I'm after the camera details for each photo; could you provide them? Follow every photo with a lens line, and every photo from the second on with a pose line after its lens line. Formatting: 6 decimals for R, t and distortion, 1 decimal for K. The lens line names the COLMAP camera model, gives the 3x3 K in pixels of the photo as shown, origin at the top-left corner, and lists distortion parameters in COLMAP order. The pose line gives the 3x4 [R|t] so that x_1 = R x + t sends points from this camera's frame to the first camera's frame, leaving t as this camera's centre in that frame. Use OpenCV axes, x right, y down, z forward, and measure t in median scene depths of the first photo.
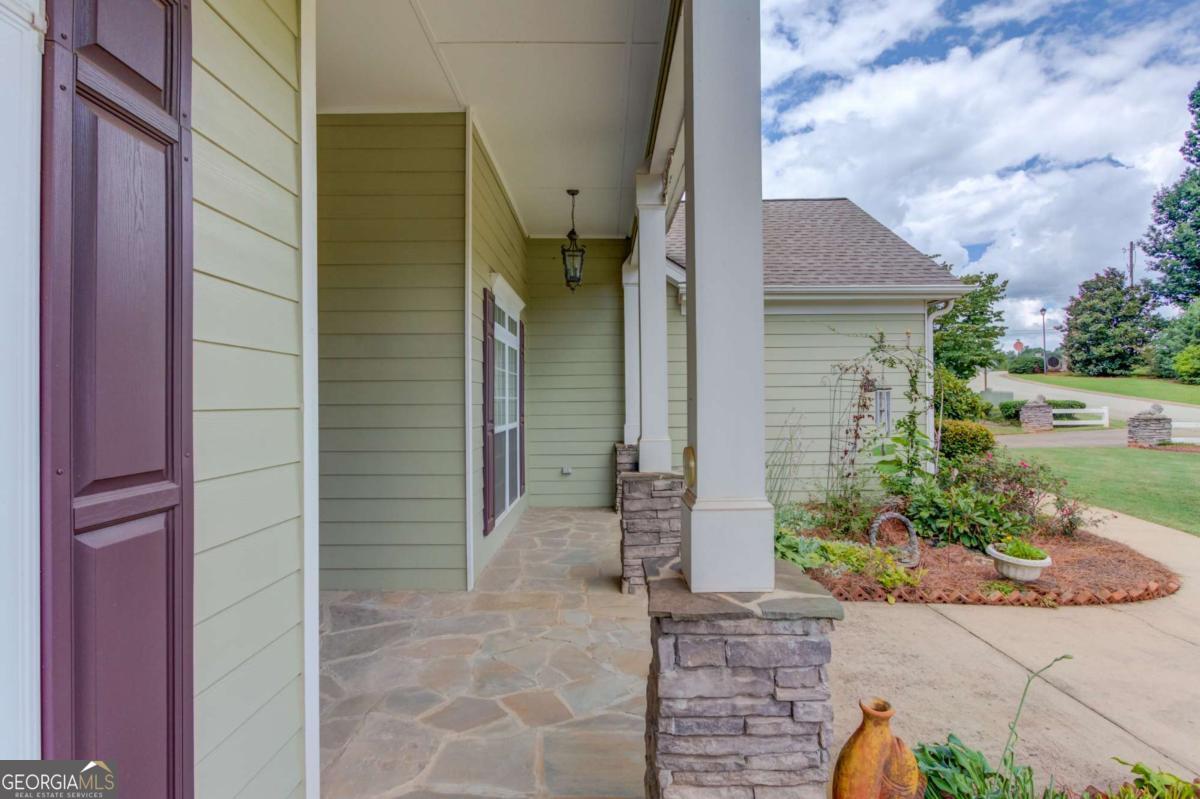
lens RADIAL K [[543.2, 0, 603.7], [0, 543.2, 402.6], [0, 0, 1]] dist [0.020425, 0.000031]
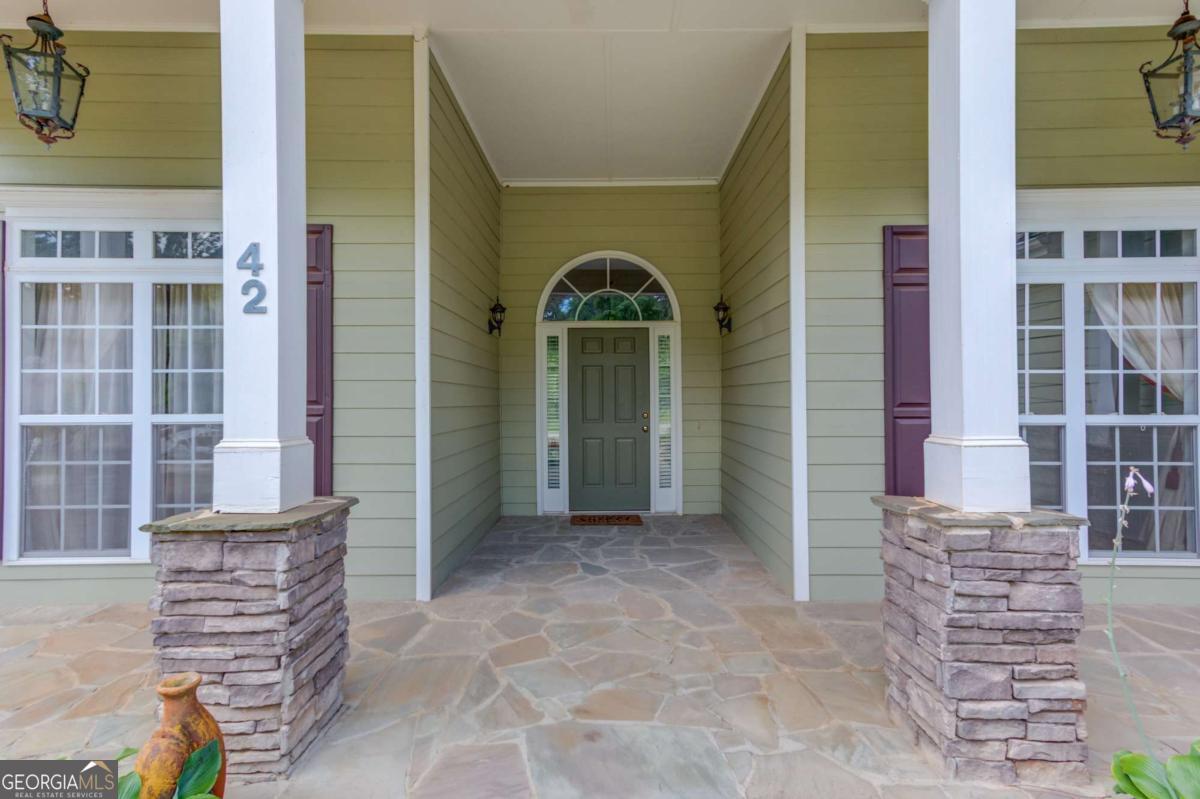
lens RADIAL K [[543.2, 0, 603.5], [0, 543.2, 393.6], [0, 0, 1]] dist [0.020425, 0.000031]
pose [[0.042662, -0.001941, -0.999088, 0.637480], [0.008650, 0.999961, -0.001573, 0.026287], [0.999052, -0.008575, 0.042677, 0.726495]]
